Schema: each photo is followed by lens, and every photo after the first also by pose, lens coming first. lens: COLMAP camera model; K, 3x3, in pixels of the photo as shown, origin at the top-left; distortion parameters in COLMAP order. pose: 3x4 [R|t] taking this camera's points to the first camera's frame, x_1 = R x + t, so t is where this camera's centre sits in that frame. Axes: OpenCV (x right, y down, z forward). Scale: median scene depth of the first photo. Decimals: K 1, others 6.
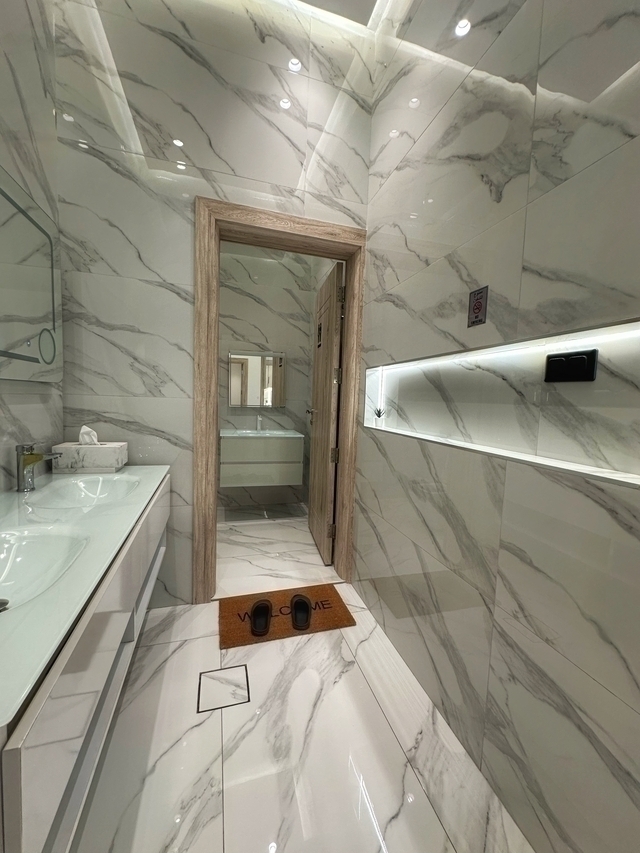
lens RADIAL K [[341.7, 0, 320.0], [0, 341.7, 426.5], [0, 0, 1]] dist [-0.002235, -0.000243]
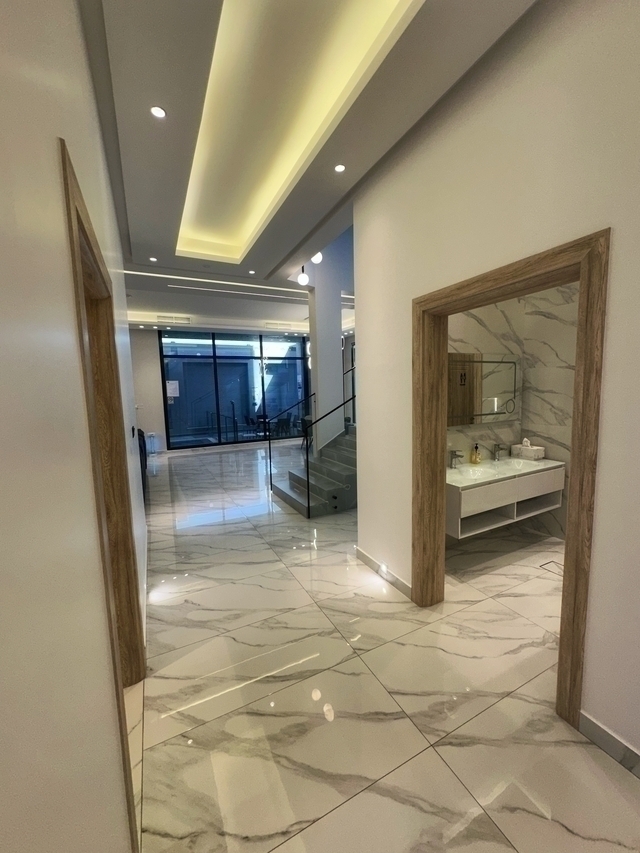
lens RADIAL K [[341.7, 0, 320.0], [0, 341.7, 426.5], [0, 0, 1]] dist [-0.002235, -0.000243]
pose [[0.171591, 0.061561, -0.983243, 1.277207], [-0.045326, 0.997482, 0.054543, -0.137155], [0.984125, 0.035208, 0.173949, -0.725995]]
